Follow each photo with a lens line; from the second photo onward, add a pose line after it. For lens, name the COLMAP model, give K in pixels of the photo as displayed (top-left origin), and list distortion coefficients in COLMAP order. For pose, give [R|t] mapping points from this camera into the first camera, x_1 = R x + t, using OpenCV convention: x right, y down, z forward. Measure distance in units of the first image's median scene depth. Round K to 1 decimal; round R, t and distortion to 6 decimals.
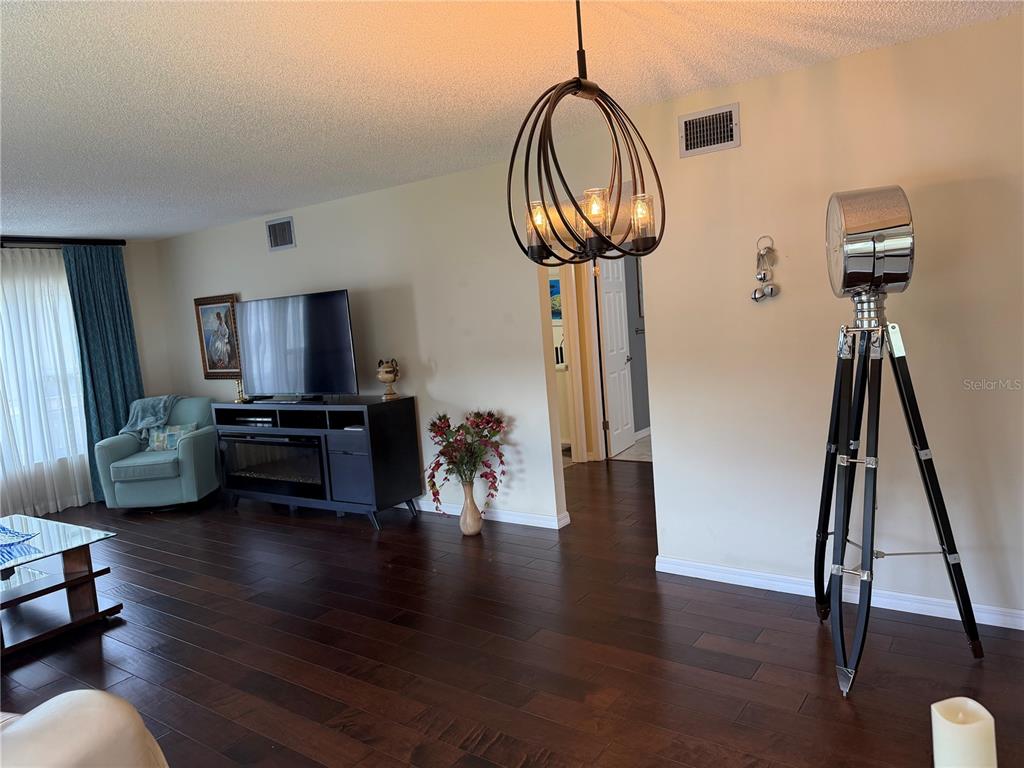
lens RADIAL K [[707.3, 0, 542.5], [0, 707.3, 394.0], [0, 0, 1]] dist [0.072185, -0.176898]
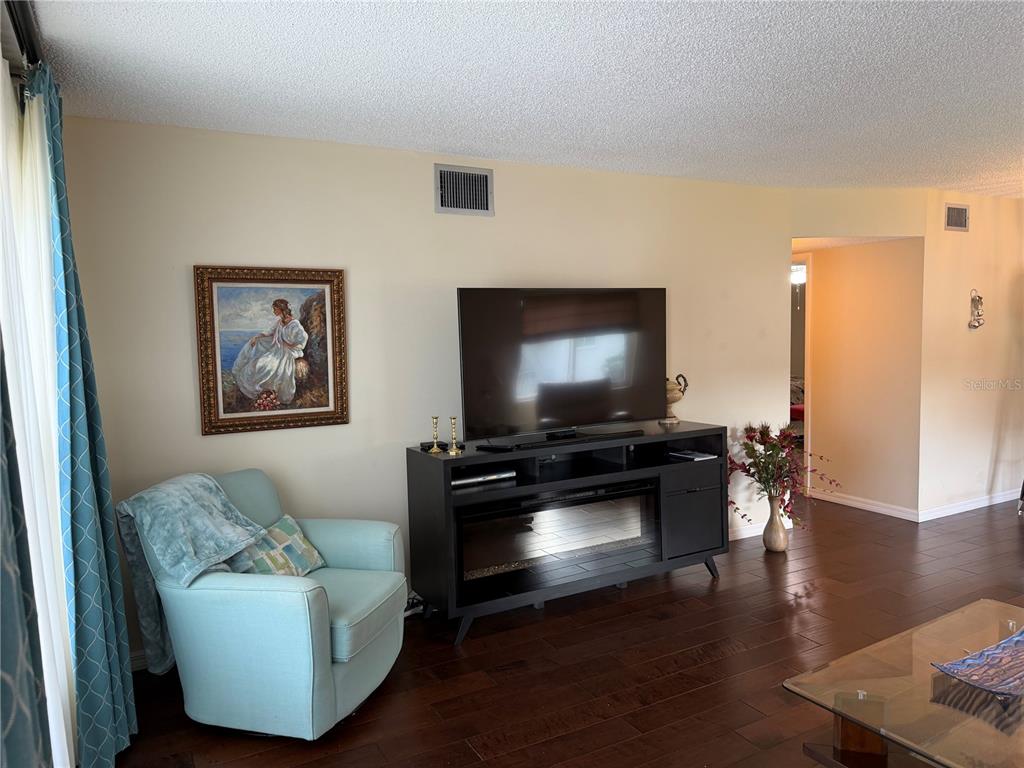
lens RADIAL K [[707.3, 0, 542.5], [0, 707.3, 394.0], [0, 0, 1]] dist [0.072185, -0.176898]
pose [[0.468678, -0.001000, 0.883368, -0.953594], [0.101624, 0.993421, -0.052793, 0.000645], [-0.877504, 0.114515, 0.465696, 0.692704]]
